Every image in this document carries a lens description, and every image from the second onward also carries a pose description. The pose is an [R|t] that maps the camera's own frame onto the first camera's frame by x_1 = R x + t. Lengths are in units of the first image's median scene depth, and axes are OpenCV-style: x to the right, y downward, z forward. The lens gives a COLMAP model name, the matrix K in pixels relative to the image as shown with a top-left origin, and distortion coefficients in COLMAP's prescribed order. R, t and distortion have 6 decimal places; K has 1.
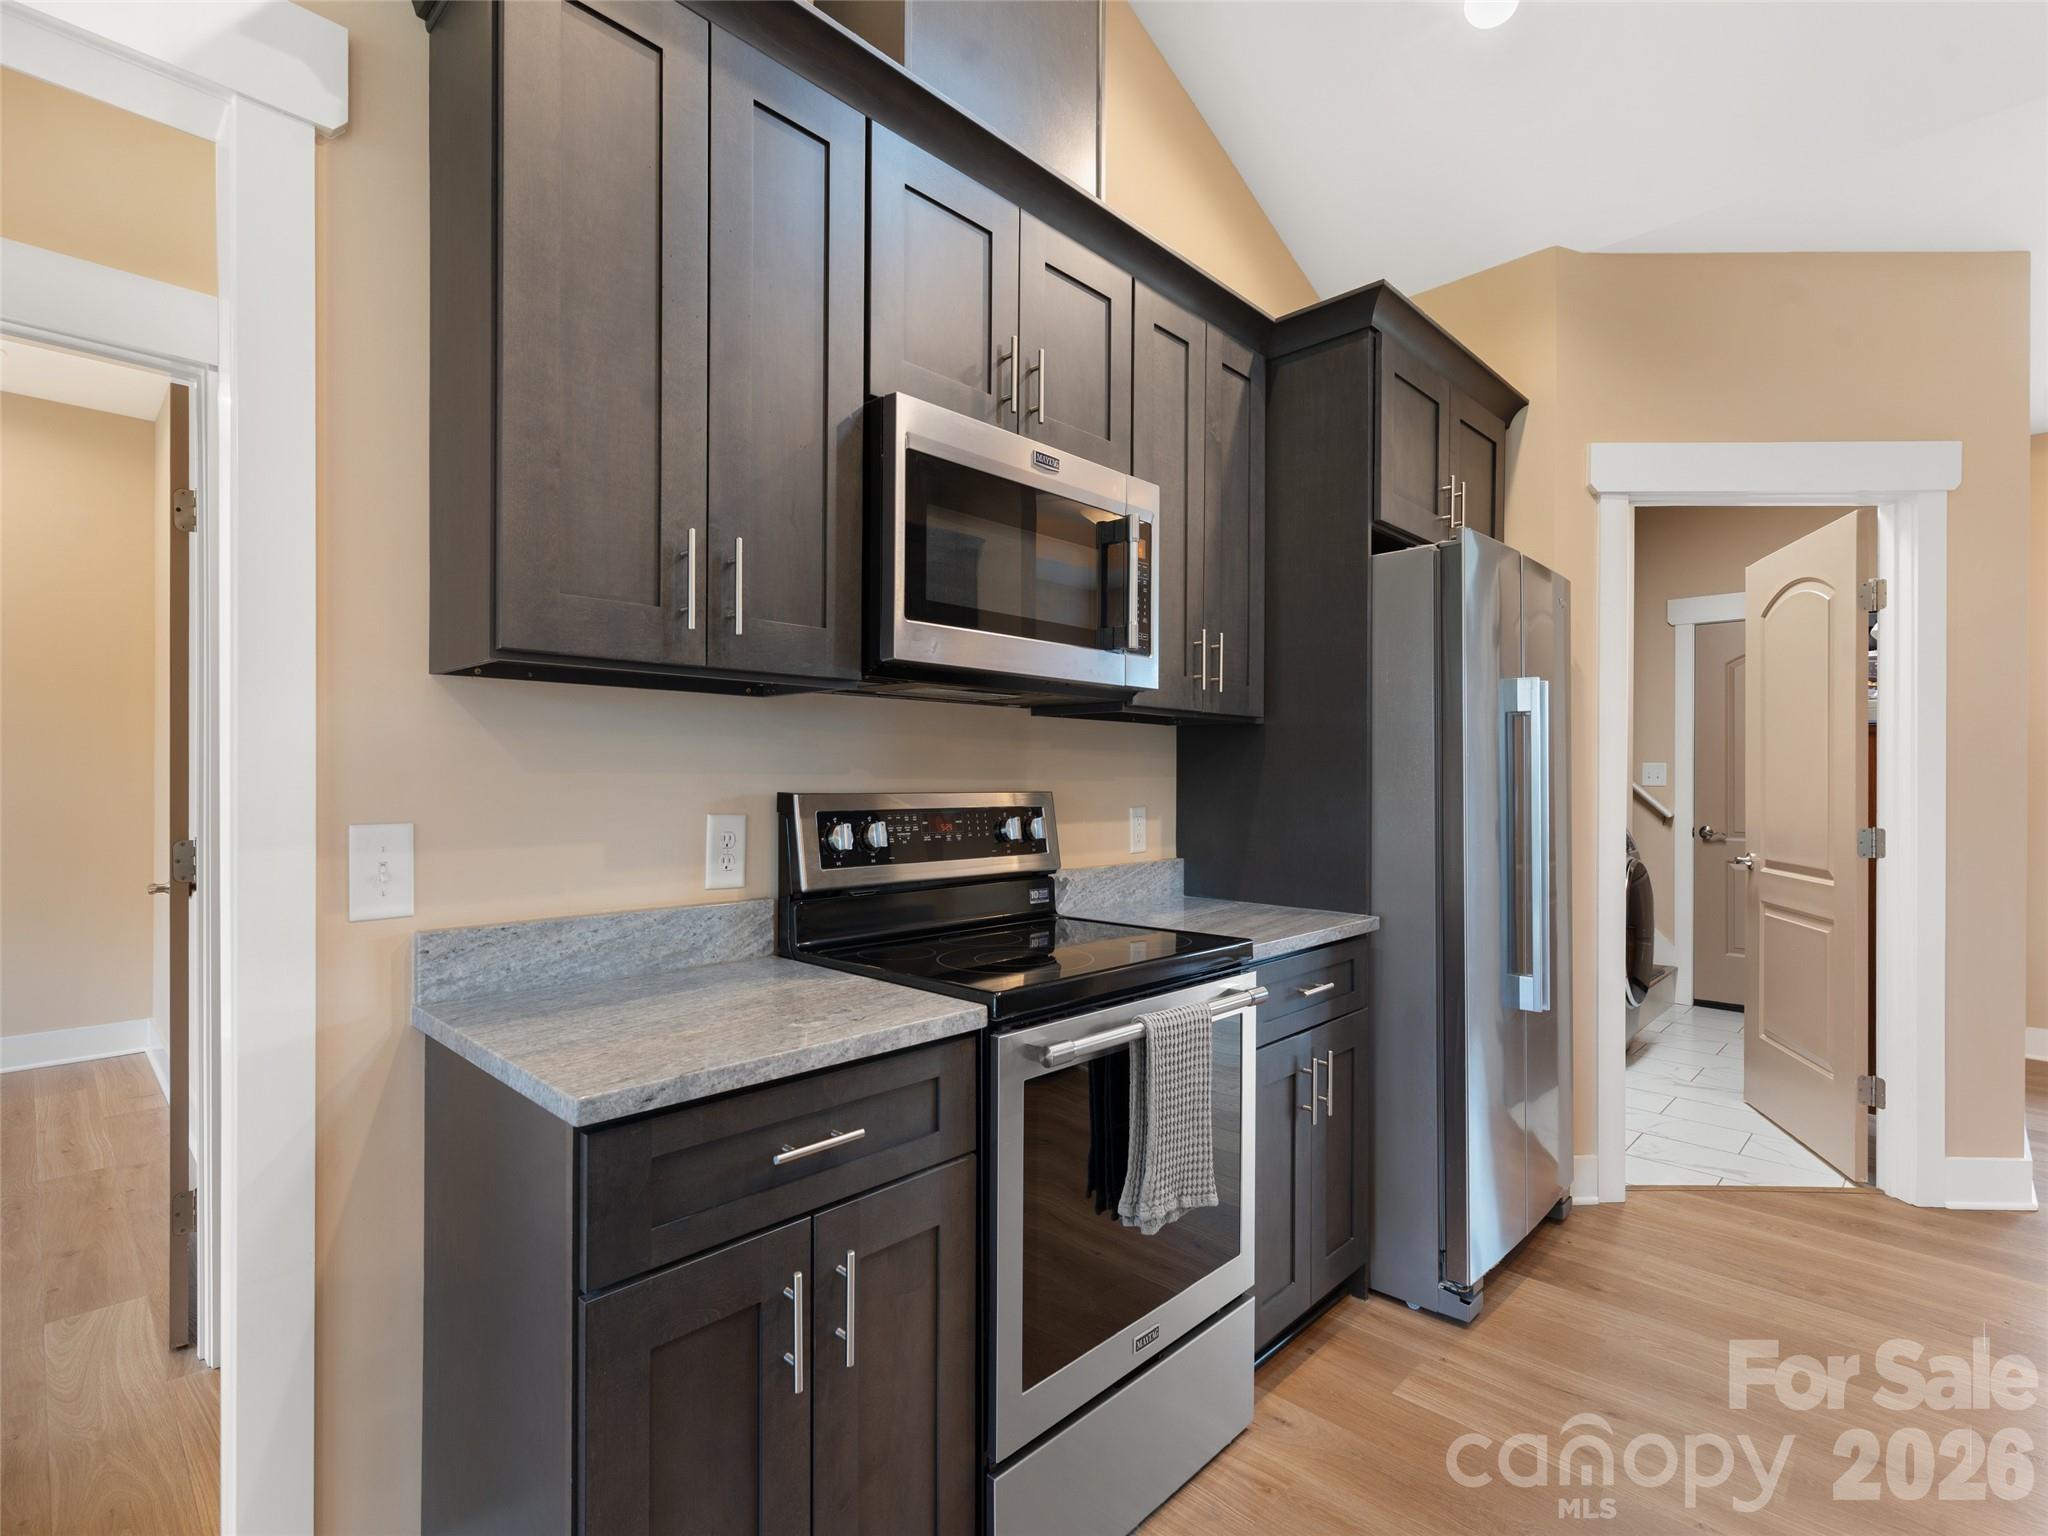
lens RADIAL K [[993.6, 0, 1023.1], [0, 993.6, 772.8], [0, 0, 1]] dist [0.009111, 0.001131]
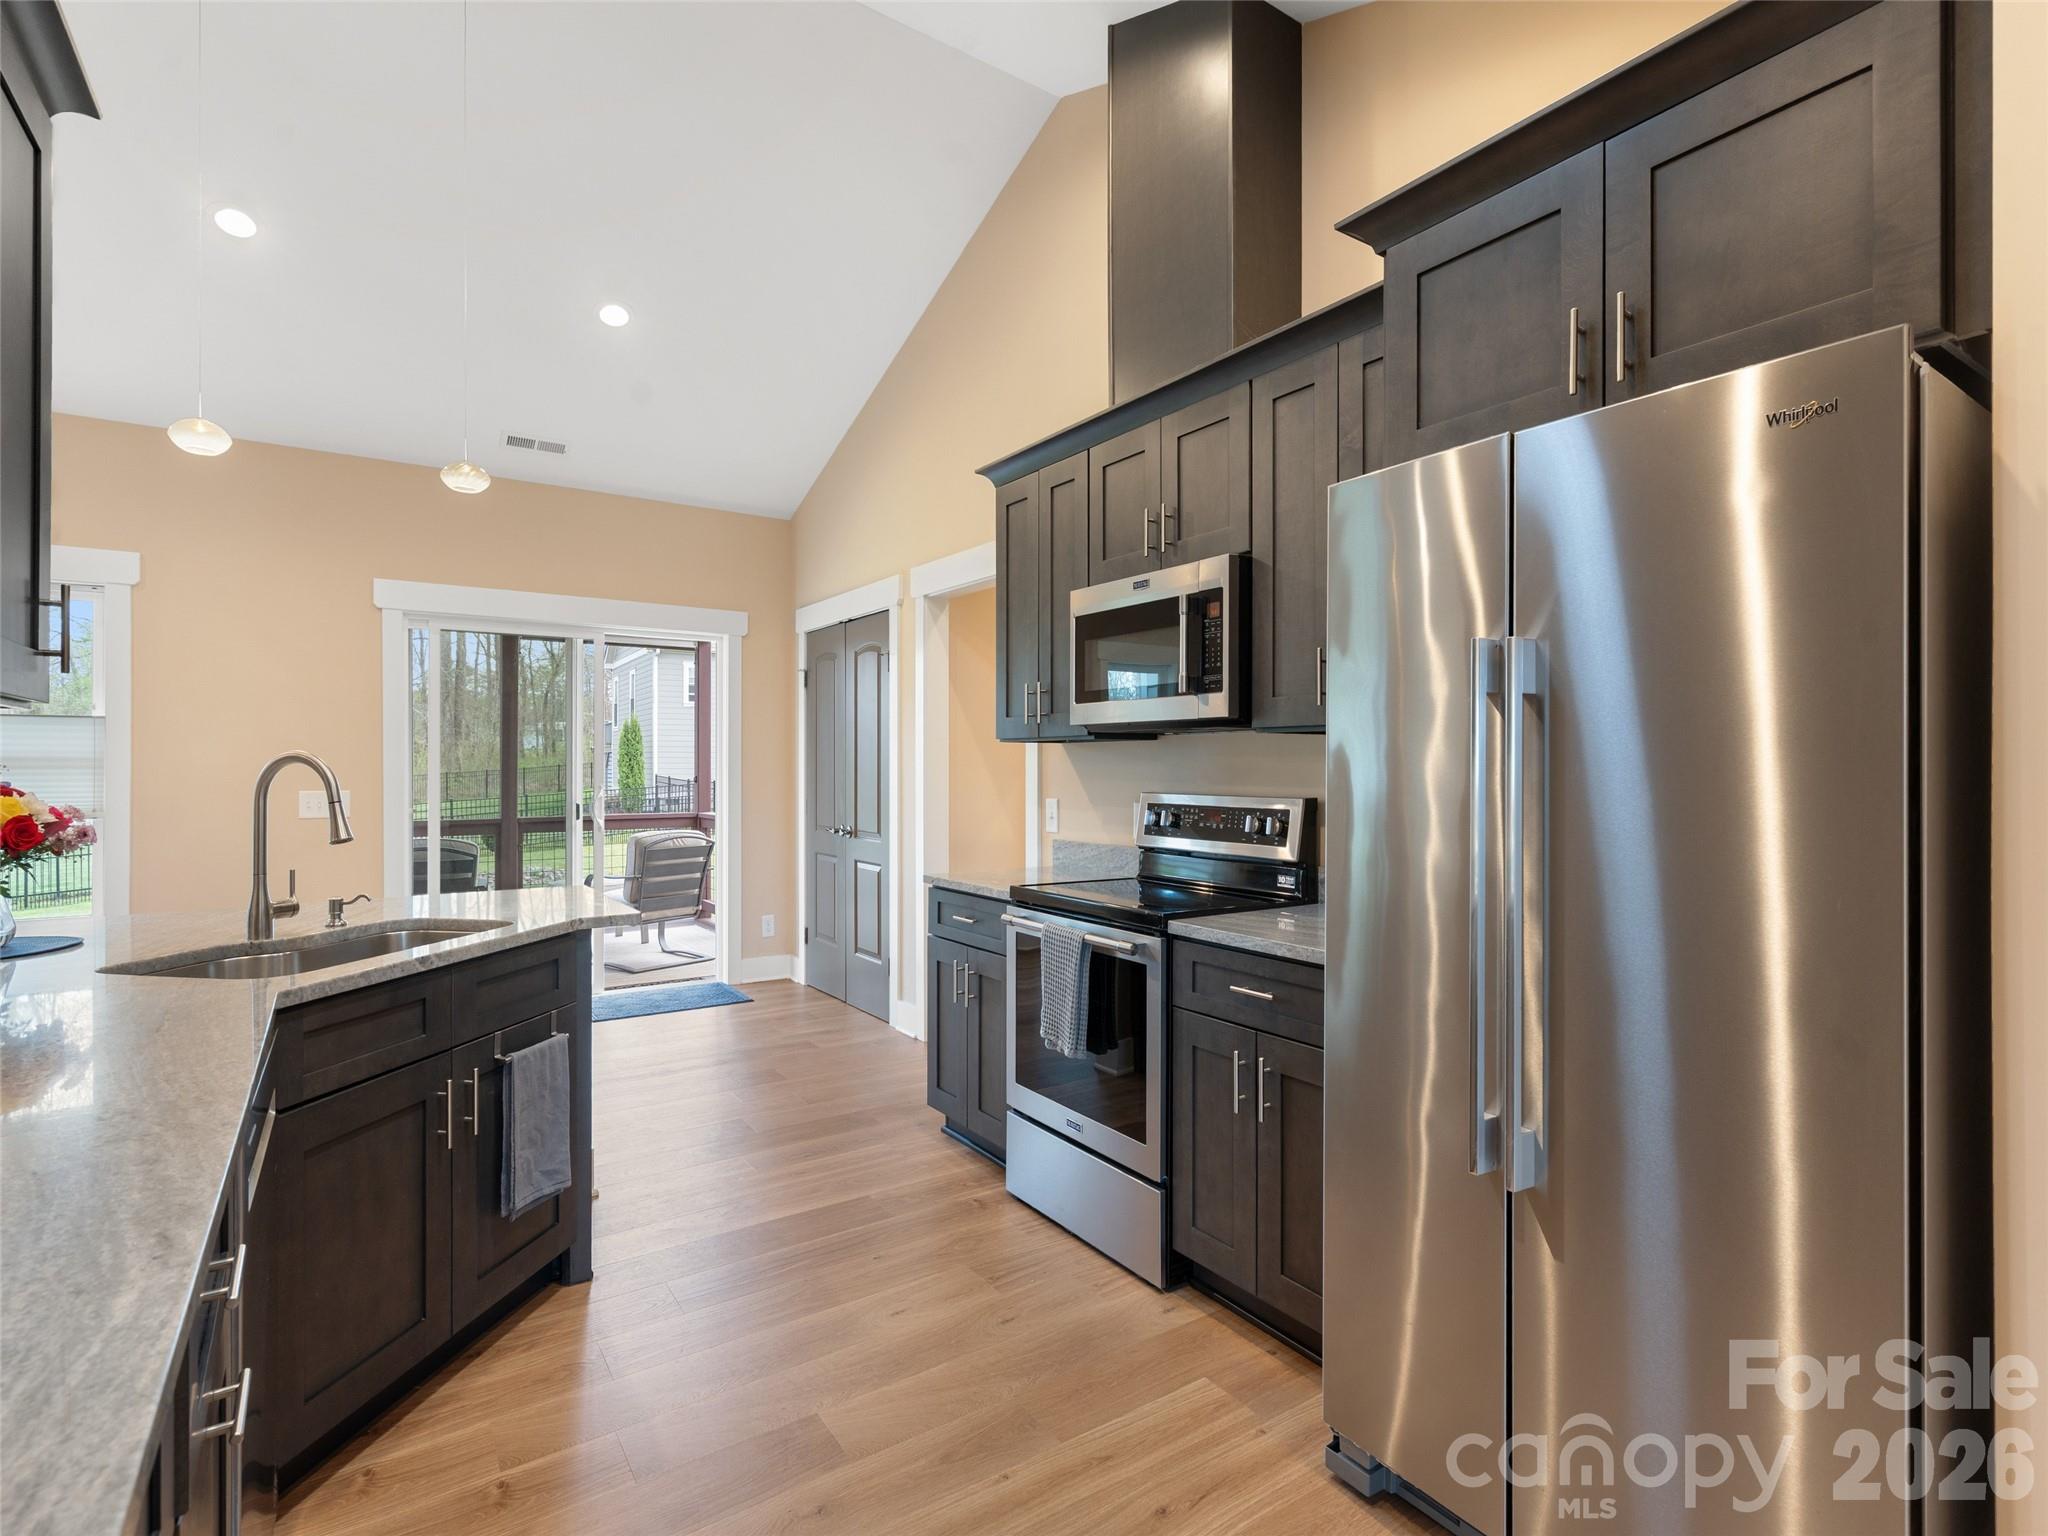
lens RADIAL K [[993.6, 0, 1022.7], [0, 993.6, 766.2], [0, 0, 1]] dist [0.009111, 0.001131]
pose [[-0.206101, -0.006347, -0.978510, 1.356188], [-0.000716, 0.999980, -0.006336, -0.013264], [0.978530, -0.000605, -0.206101, 0.970838]]
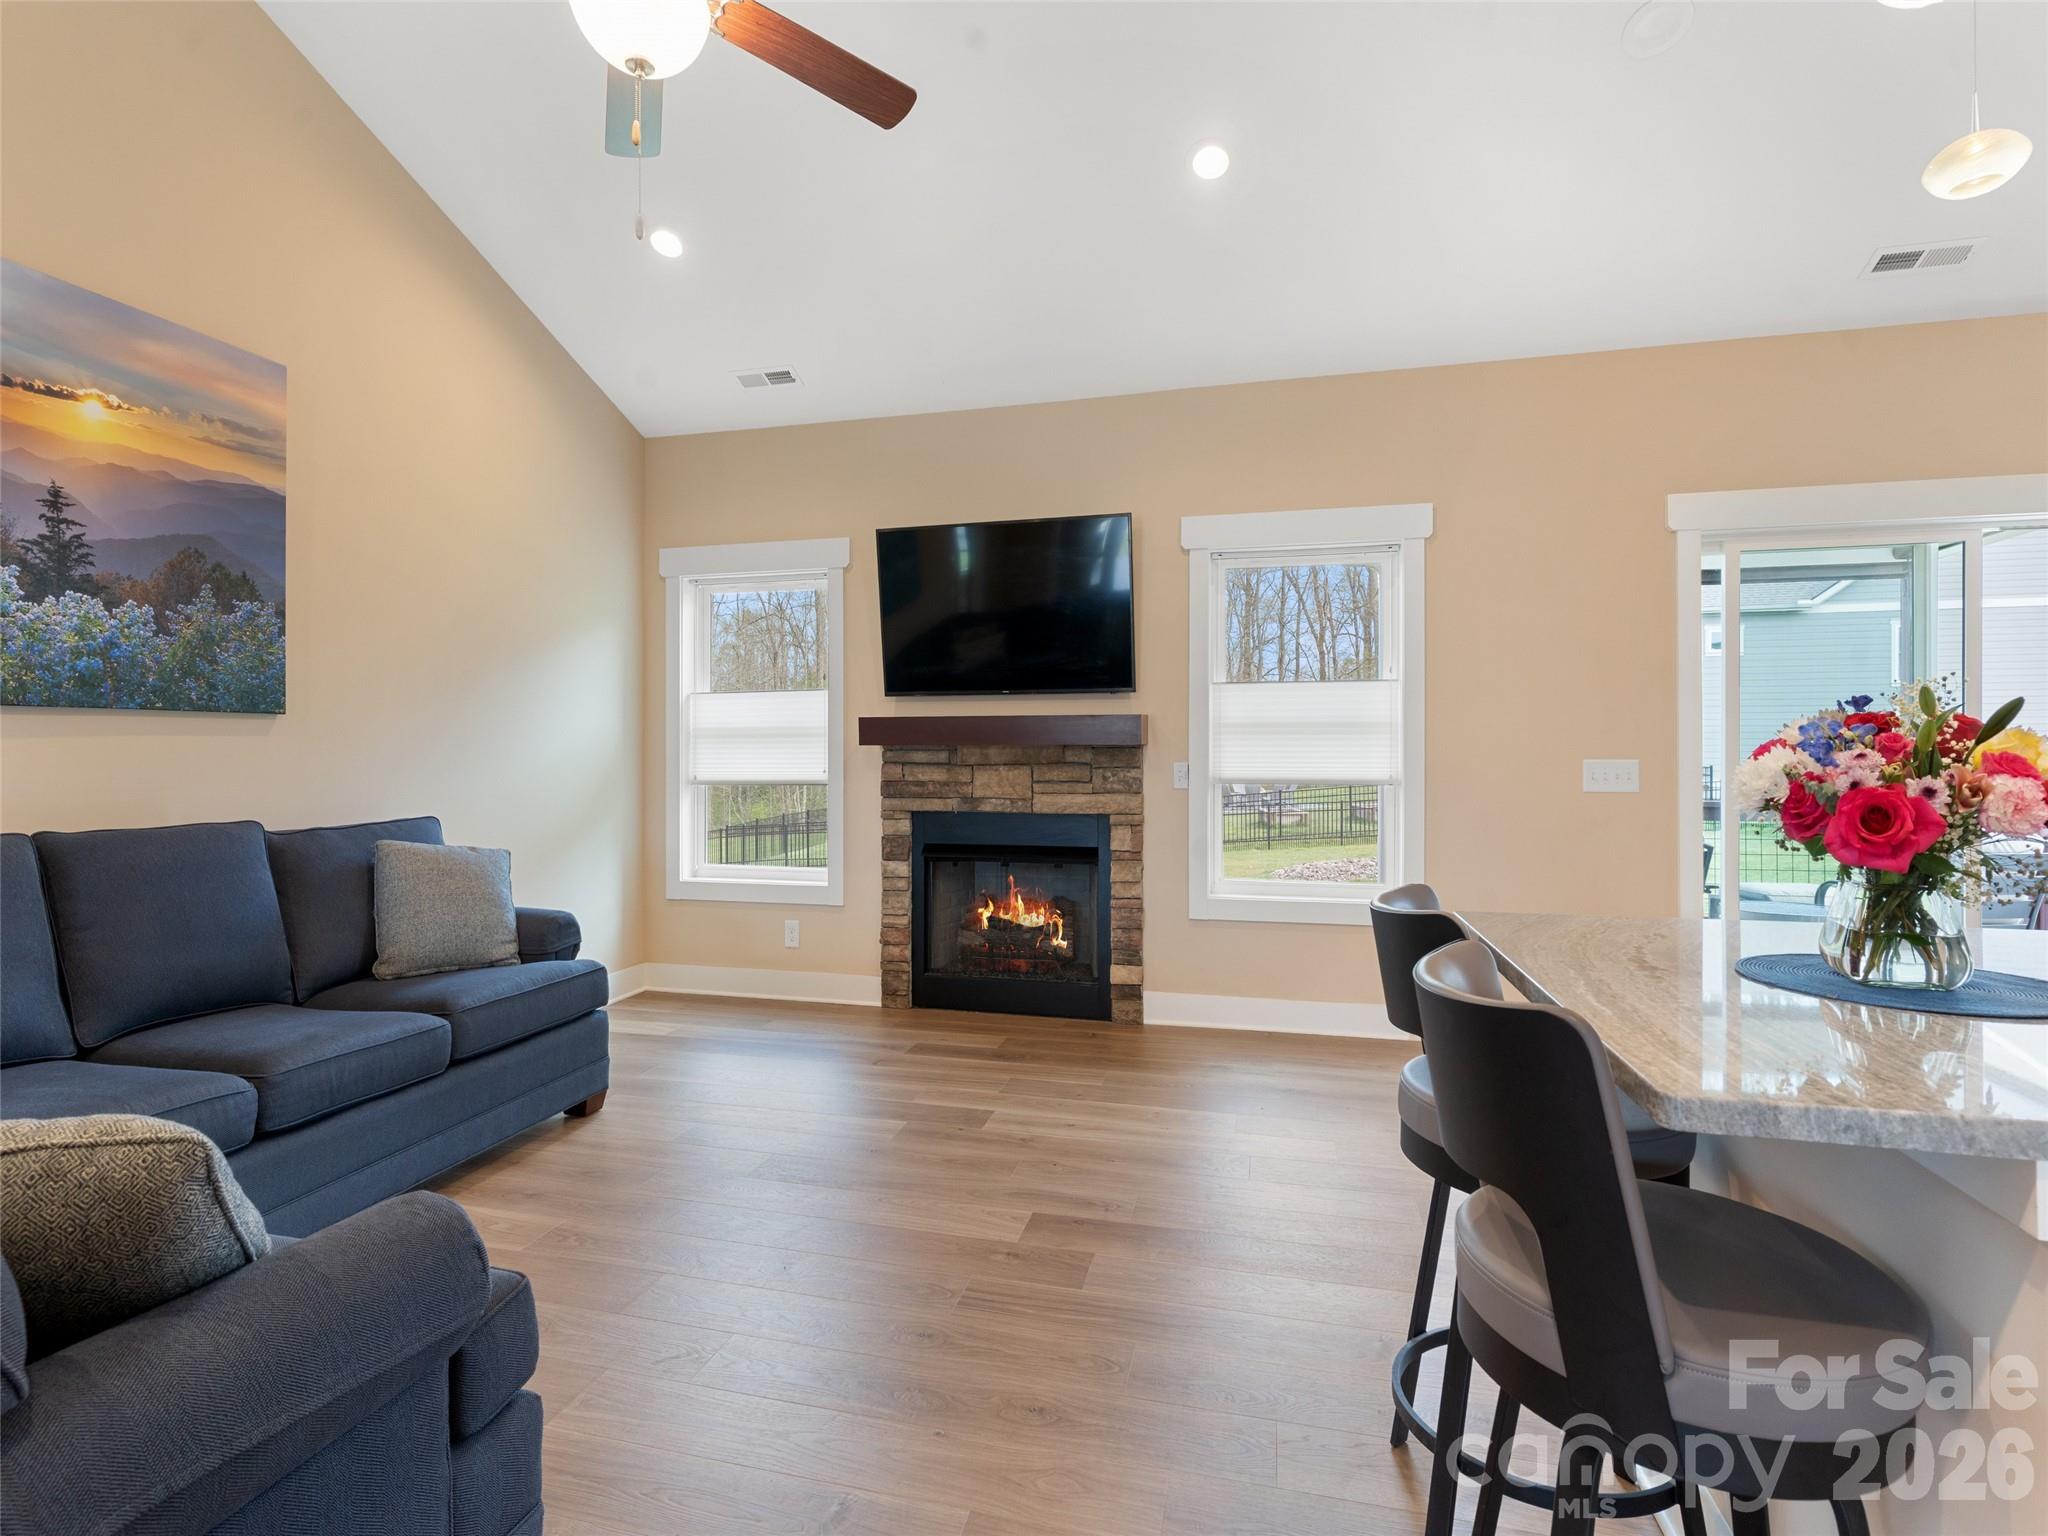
lens RADIAL K [[999.8, 0, 1029.7], [0, 999.8, 753.1], [0, 0, 1]] dist [-0.002437, -0.000189]
pose [[-0.867221, -0.004063, -0.497907, 1.343303], [-0.005443, 0.999984, 0.001320, 0.018024], [0.497894, 0.003855, -0.867229, 0.050664]]
